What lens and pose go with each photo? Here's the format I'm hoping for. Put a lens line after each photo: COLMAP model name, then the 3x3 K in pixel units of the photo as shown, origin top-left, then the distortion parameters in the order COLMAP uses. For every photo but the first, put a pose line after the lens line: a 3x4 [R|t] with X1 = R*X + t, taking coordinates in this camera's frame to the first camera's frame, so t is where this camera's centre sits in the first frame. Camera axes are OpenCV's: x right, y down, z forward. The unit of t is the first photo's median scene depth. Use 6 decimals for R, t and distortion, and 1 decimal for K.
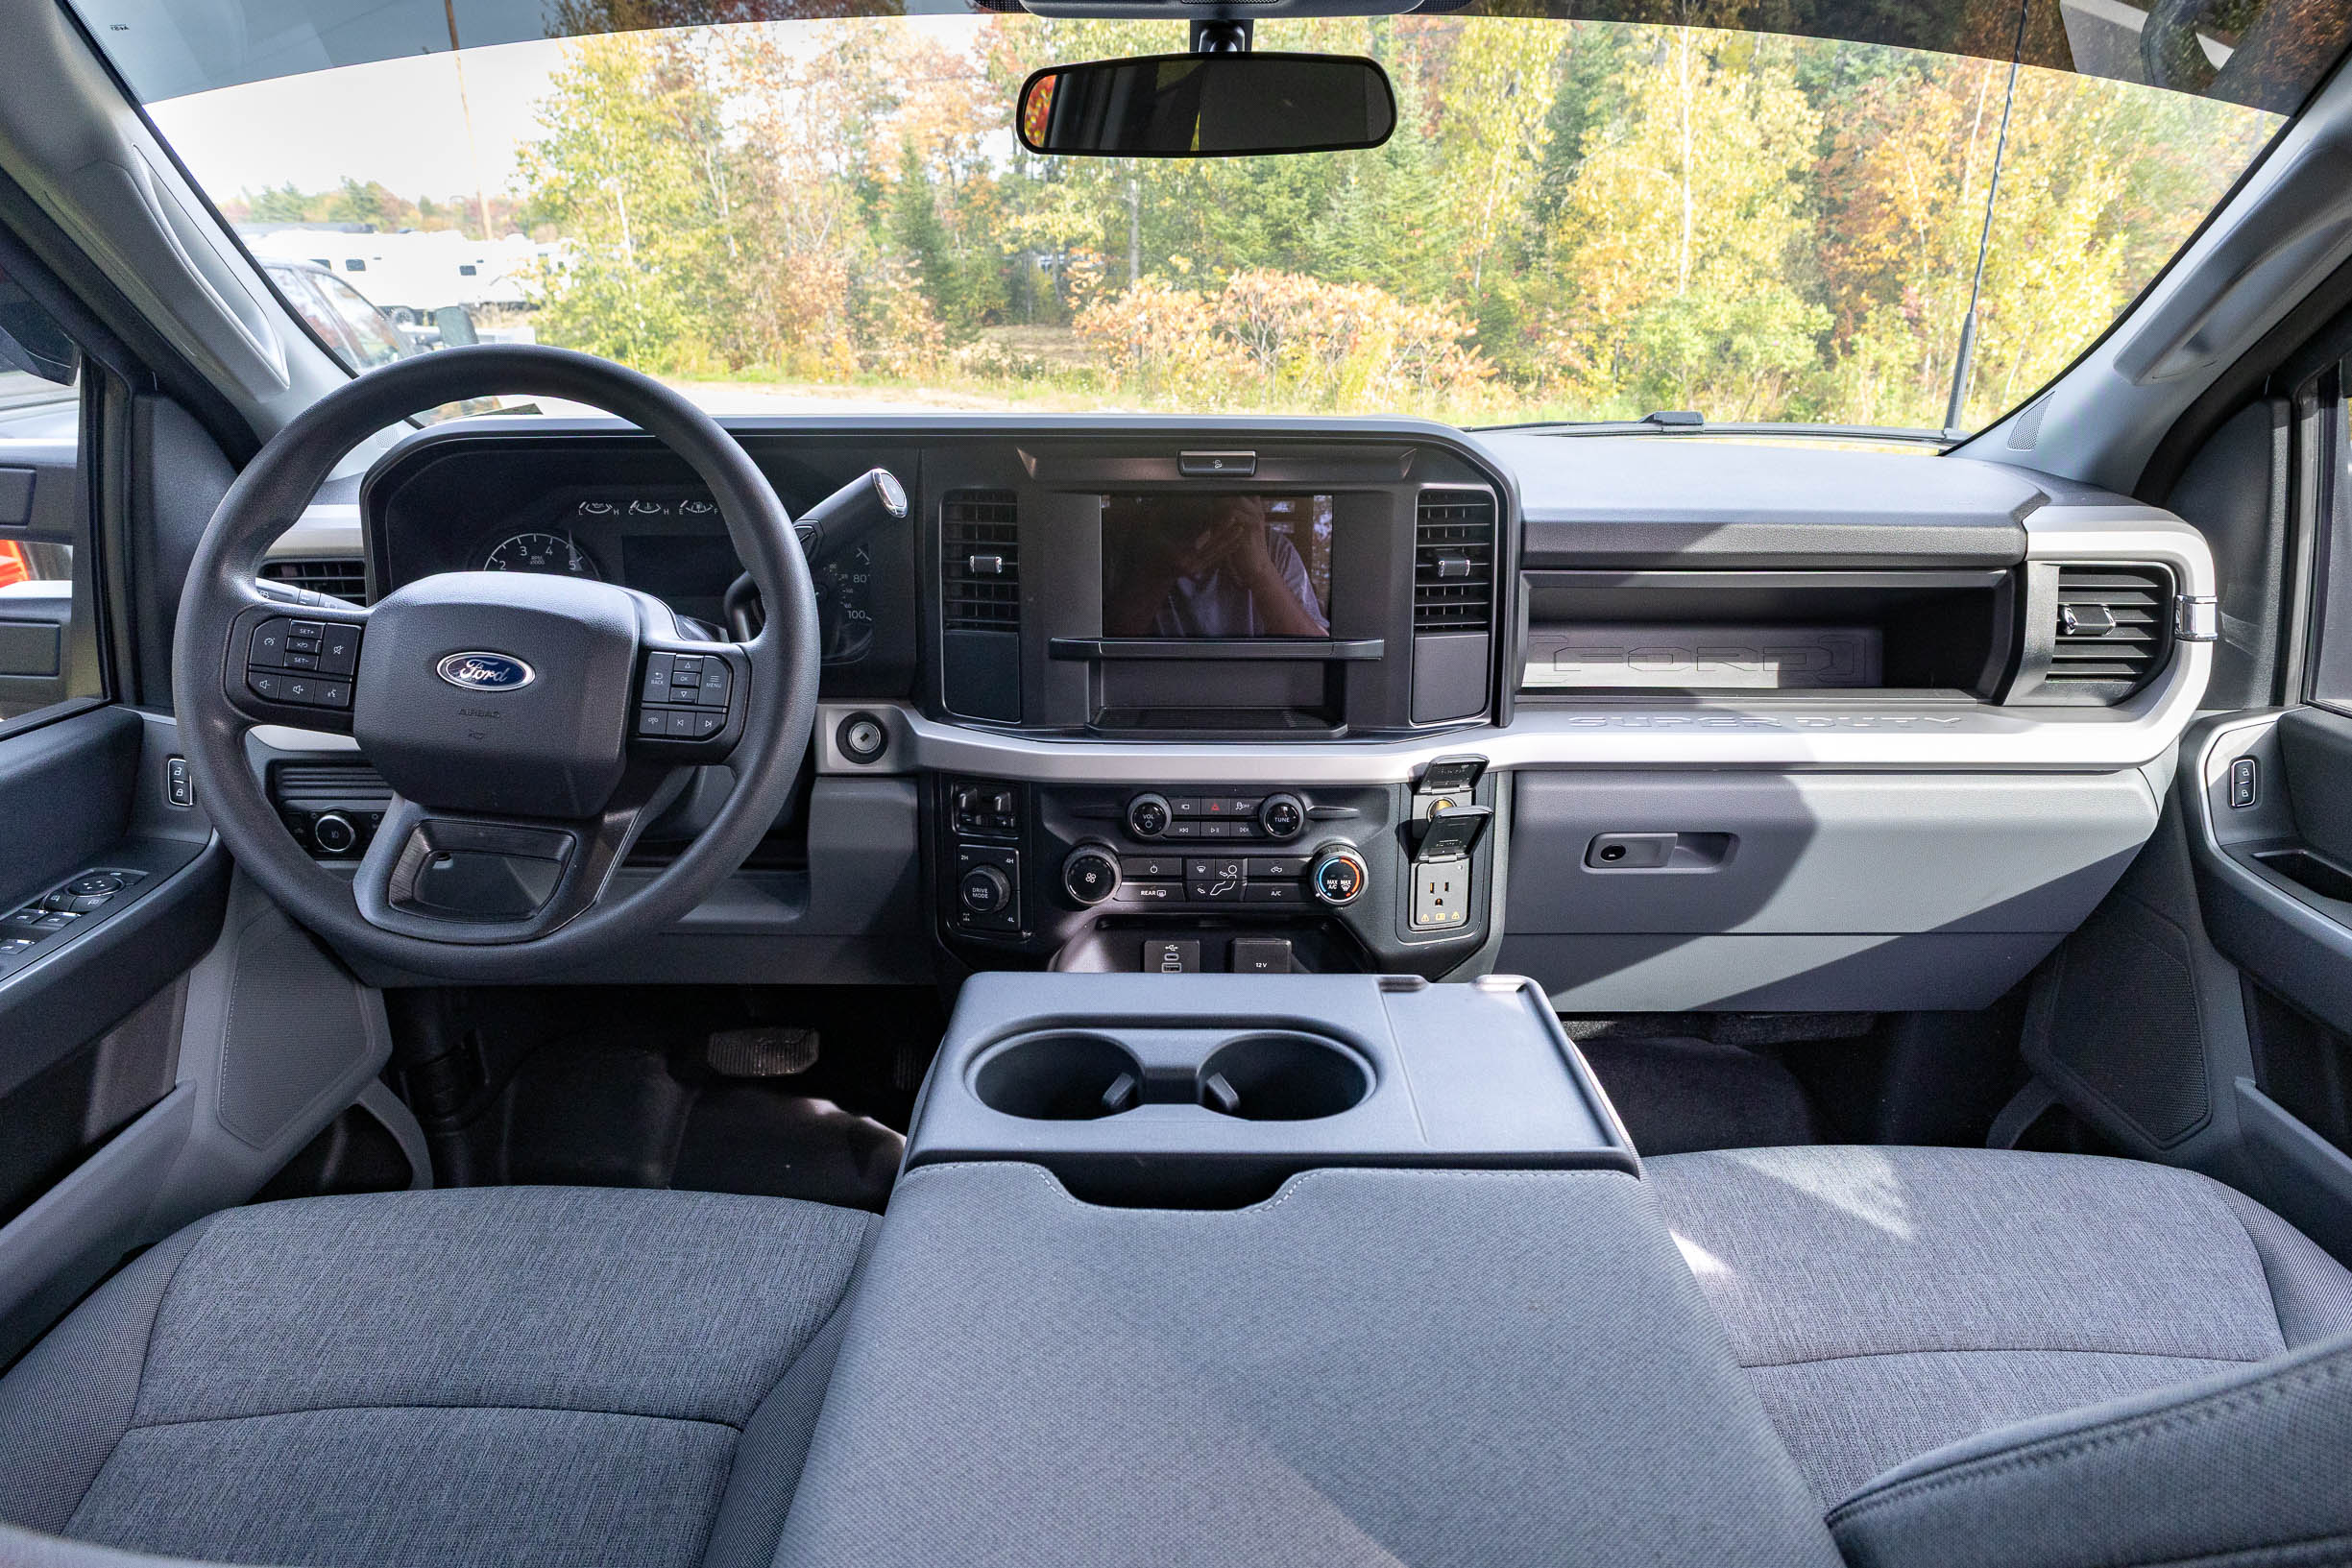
lens RADIAL K [[1375.7, 0, 1181.9], [0, 1375.7, 783.5], [0, 0, 1]] dist [0.003083, -0.003753]
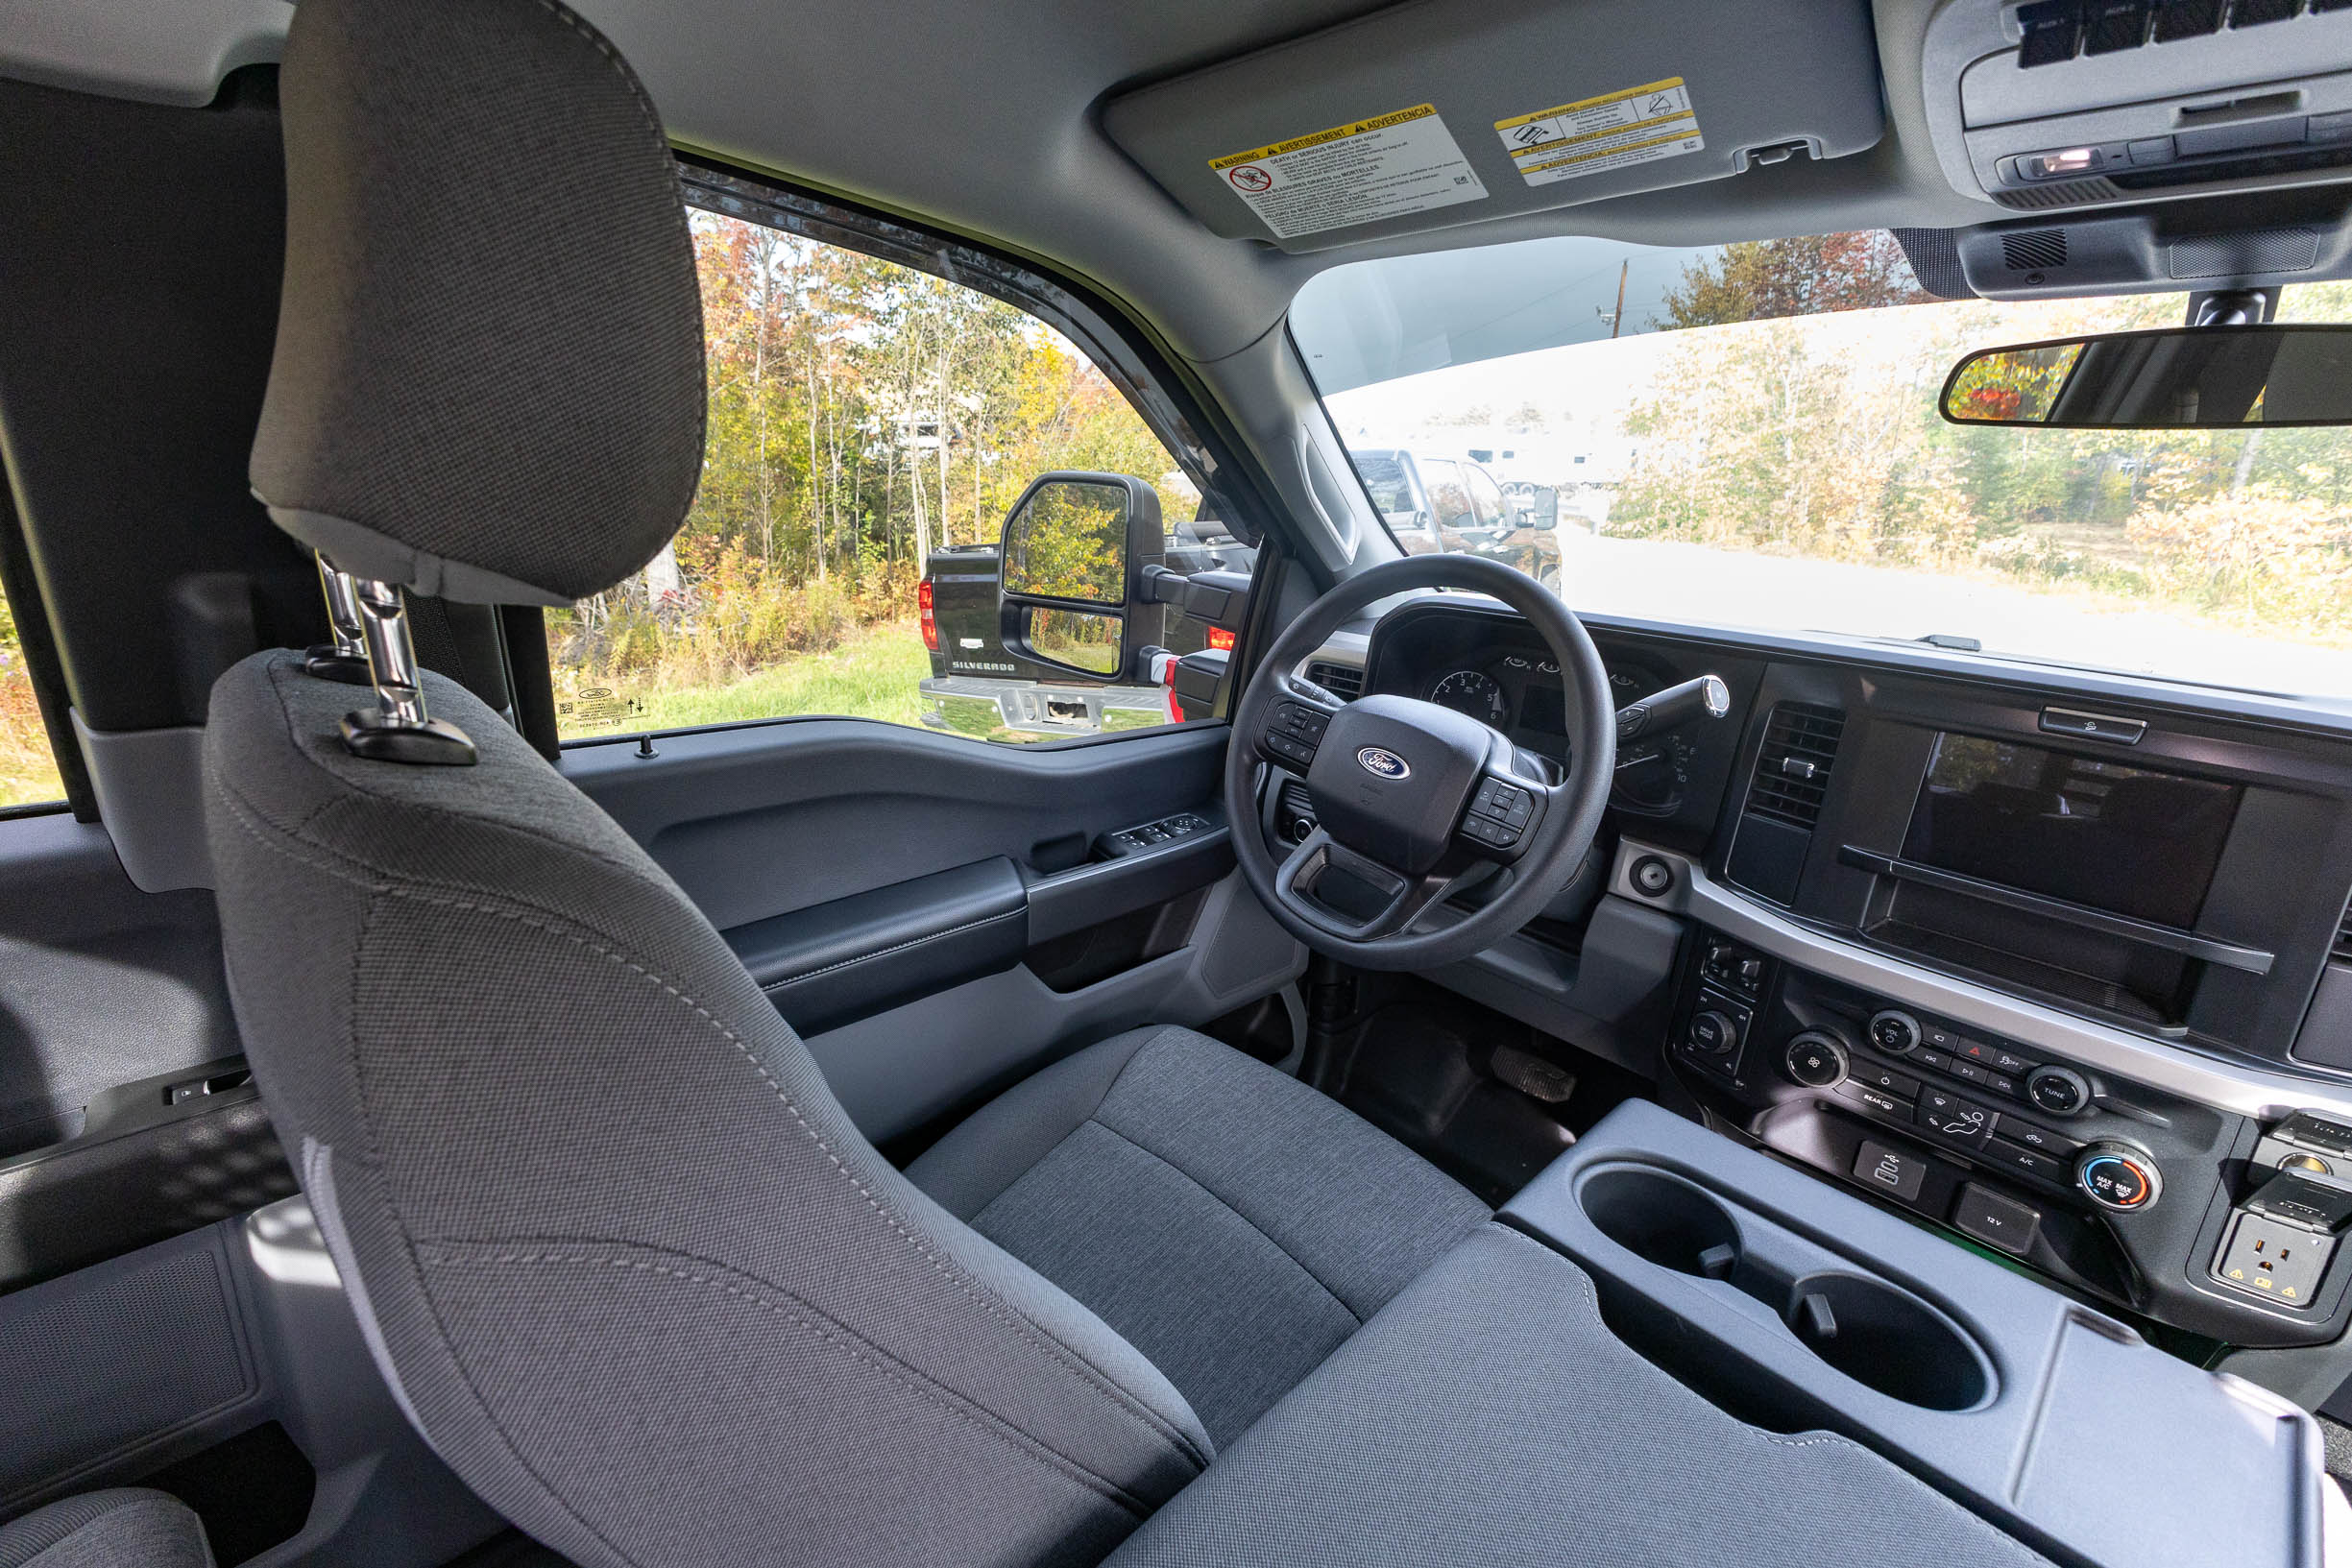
lens RADIAL K [[1019.7, 0, 1167.7], [0, 1019.7, 780.6], [0, 0, 1]] dist [0.017626, -0.003592]
pose [[0.682929, 0.244165, -0.688470, 0.091277], [-0.281329, 0.957697, 0.060581, -0.051690], [0.674138, 0.152314, 0.722730, 0.020959]]
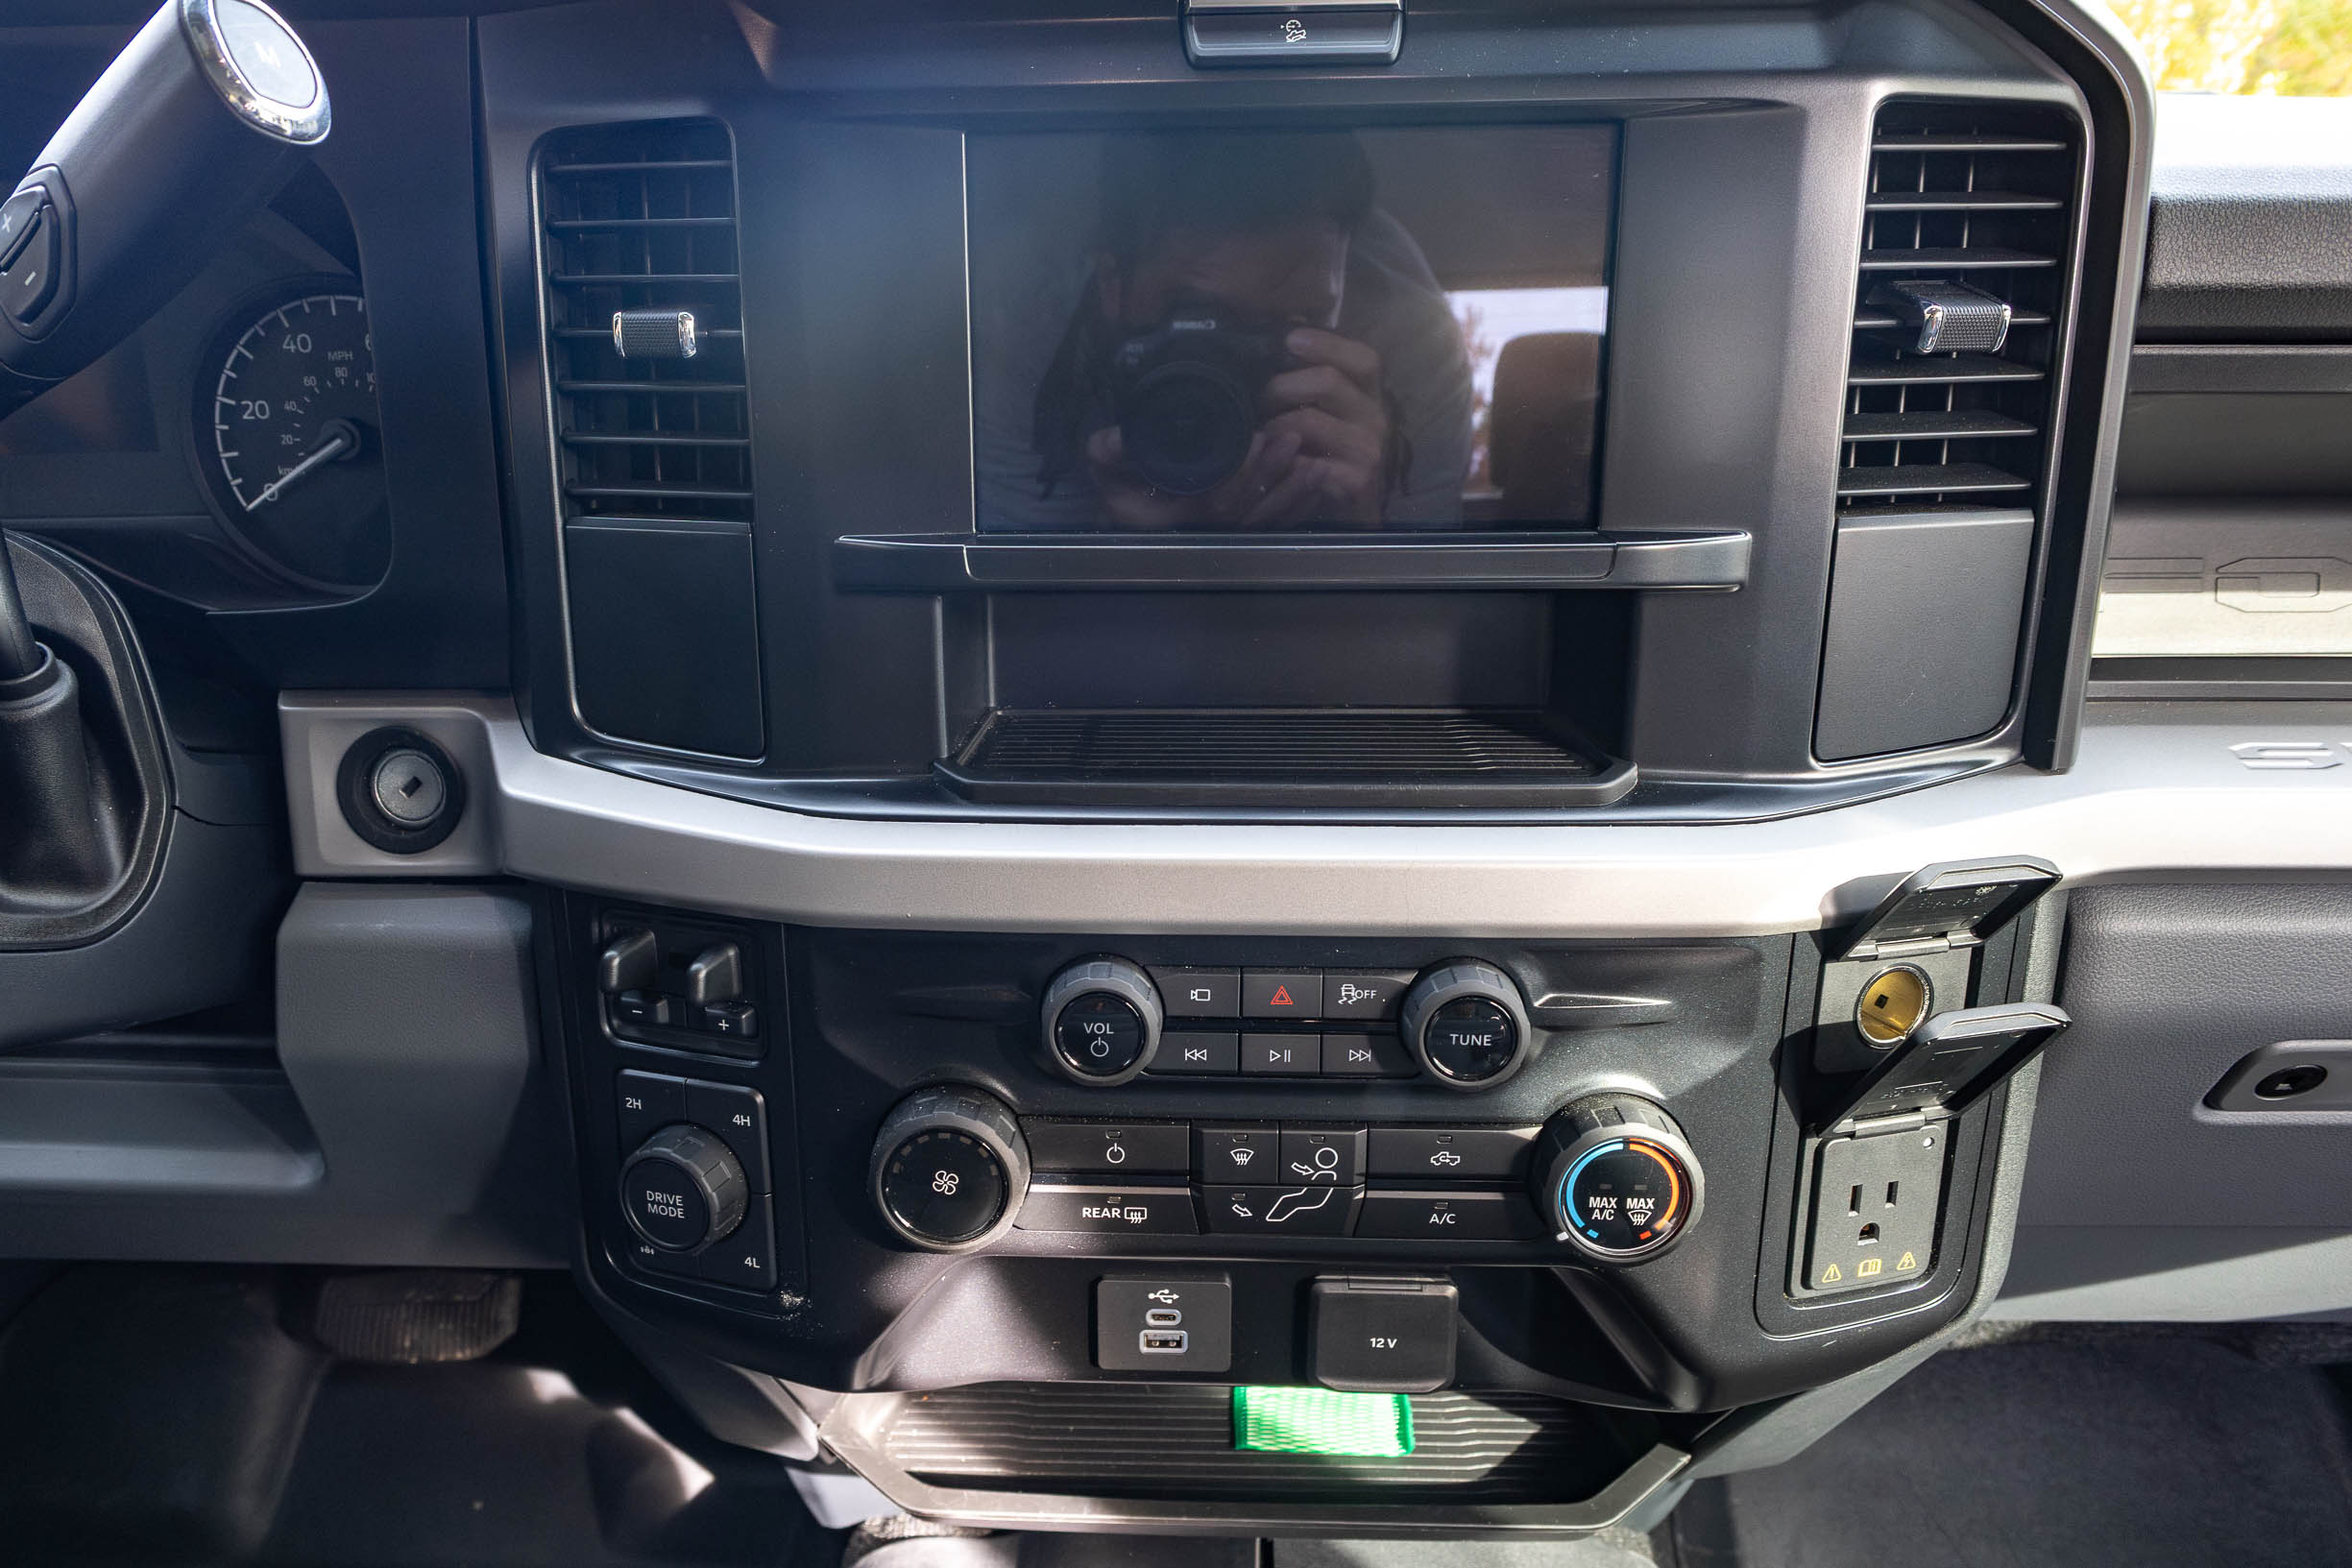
lens RADIAL K [[1483.4, 0, 1129.7], [0, 1483.4, 763.2], [0, 0, 1]] dist [0.000421, -0.000503]
pose [[0.999498, -0.001849, -0.031638, -0.003534], [0.002724, 0.999614, 0.027642, -0.055504], [0.031574, -0.027714, 0.999117, 0.600326]]
